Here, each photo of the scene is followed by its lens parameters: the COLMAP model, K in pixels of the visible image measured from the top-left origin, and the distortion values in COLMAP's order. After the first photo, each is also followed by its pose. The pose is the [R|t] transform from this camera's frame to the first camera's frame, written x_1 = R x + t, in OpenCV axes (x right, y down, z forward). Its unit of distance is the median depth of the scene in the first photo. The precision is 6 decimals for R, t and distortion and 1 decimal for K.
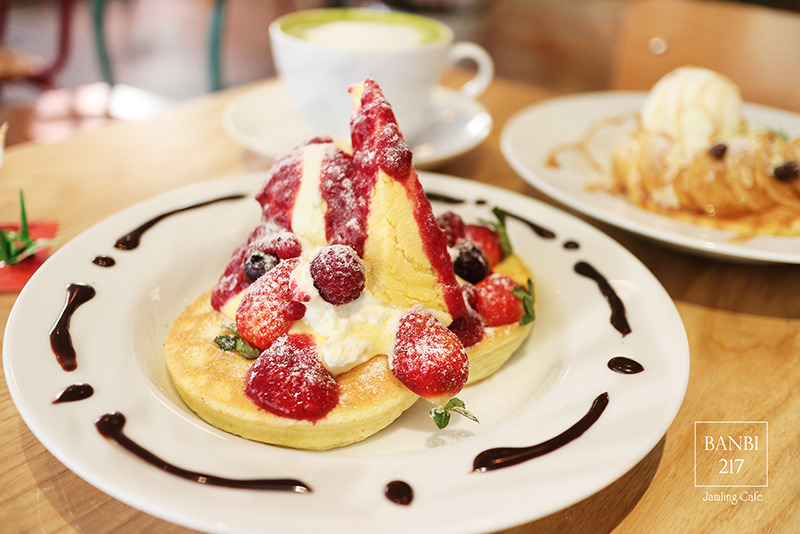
lens RADIAL K [[812.2, 0, 400.0], [0, 812.2, 267.0], [0, 0, 1]] dist [0.009798, 0.009672]
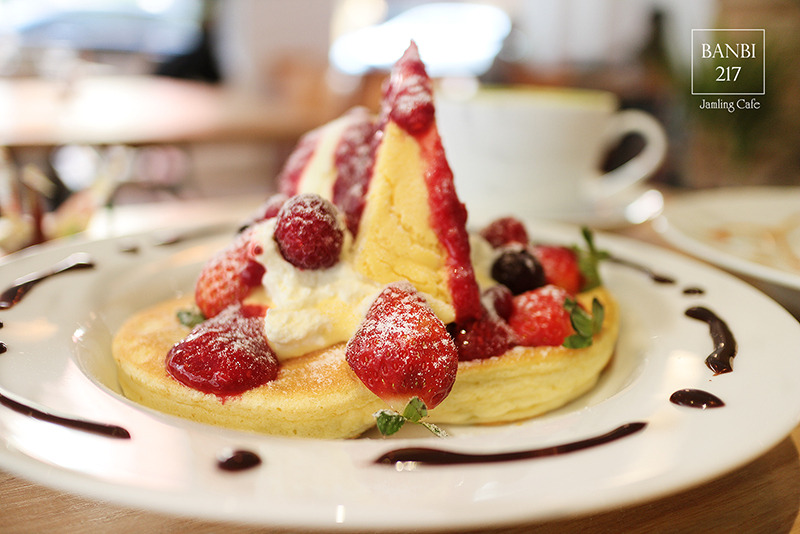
lens RADIAL K [[812.2, 0, 400.0], [0, 812.2, 267.0], [0, 0, 1]] dist [0.009798, 0.009672]
pose [[0.935119, 0.063448, -0.348606, 0.280812], [-0.152818, 0.959850, -0.235231, 0.211499], [0.319685, 0.273243, 0.907271, 0.320010]]
